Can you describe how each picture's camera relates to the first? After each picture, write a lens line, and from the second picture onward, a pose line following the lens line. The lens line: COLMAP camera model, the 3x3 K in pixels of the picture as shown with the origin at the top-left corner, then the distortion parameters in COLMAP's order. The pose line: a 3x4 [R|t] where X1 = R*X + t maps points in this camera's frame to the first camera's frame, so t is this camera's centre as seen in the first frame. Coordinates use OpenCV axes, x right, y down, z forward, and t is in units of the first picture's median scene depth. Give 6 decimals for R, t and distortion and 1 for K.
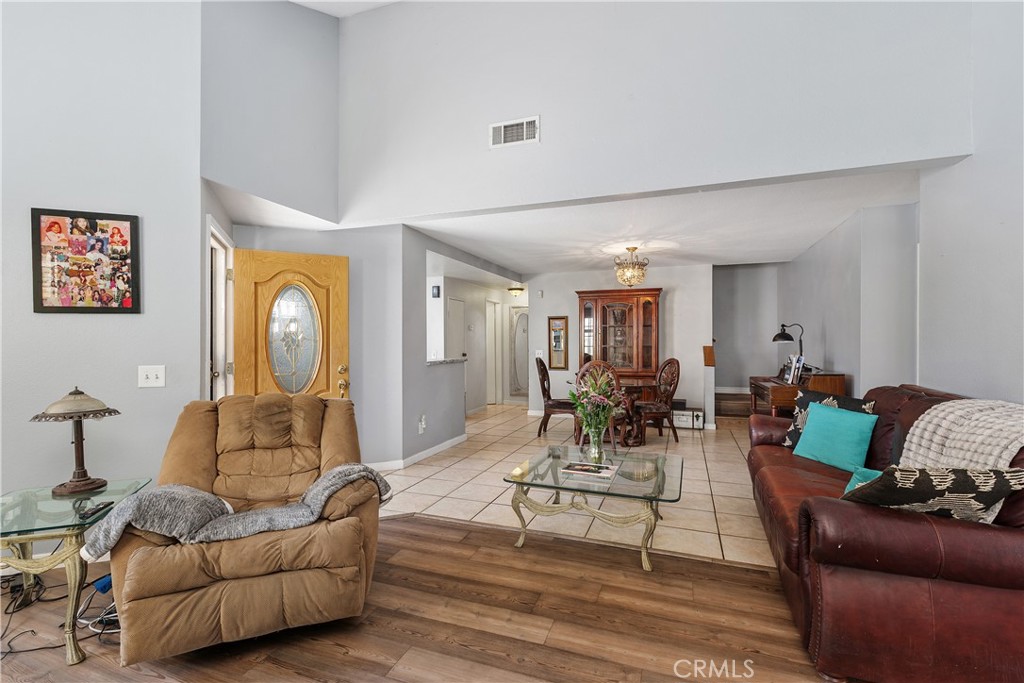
lens RADIAL K [[479.4, 0, 505.9], [0, 479.4, 346.8], [0, 0, 1]] dist [0.000462, 0.000071]
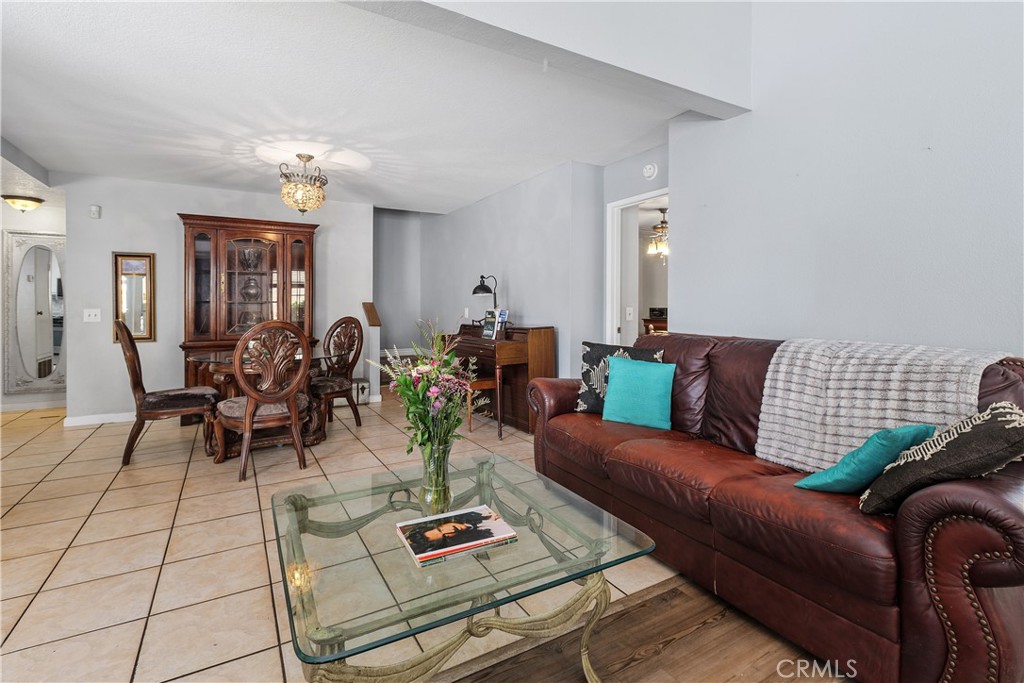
lens RADIAL K [[477.6, 0, 510.0], [0, 477.6, 311.8], [0, 0, 1]] dist [0.000419, 0.000474]
pose [[0.624543, -0.008611, 0.780943, -0.082794], [0.009576, 0.999948, 0.003368, 0.016110], [-0.780932, 0.005375, 0.624593, 0.322126]]
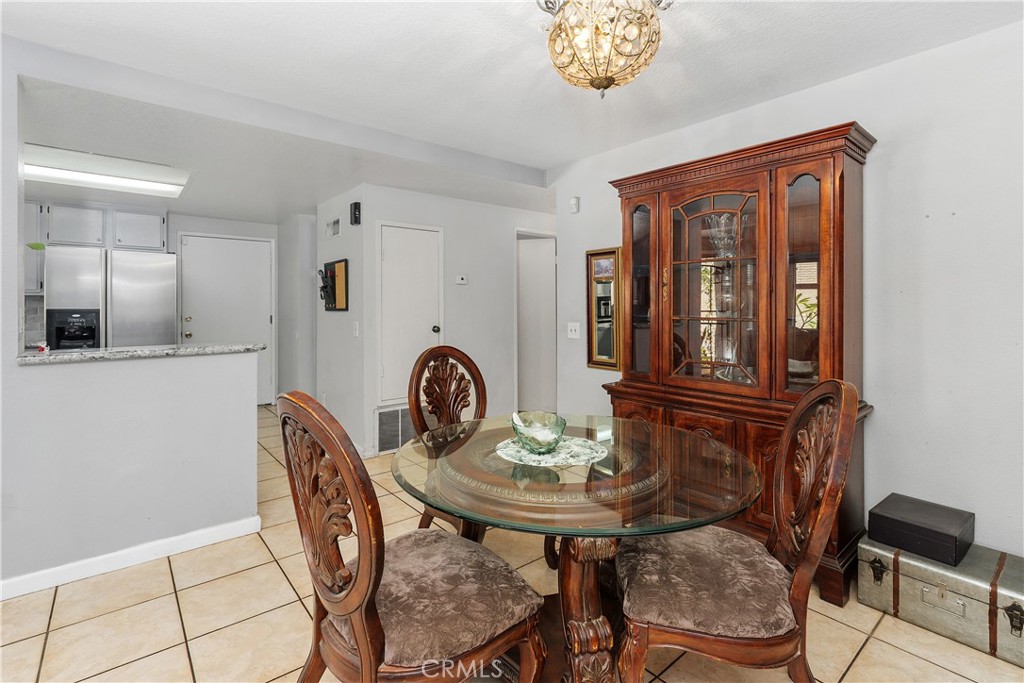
lens RADIAL K [[477.6, 0, 510.0], [0, 477.6, 311.8], [0, 0, 1]] dist [0.000419, 0.000474]
pose [[0.876211, 0.007647, -0.481868, 0.308509], [-0.005235, 0.999966, 0.006349, -0.009378], [0.481900, -0.003041, 0.876221, 0.706414]]
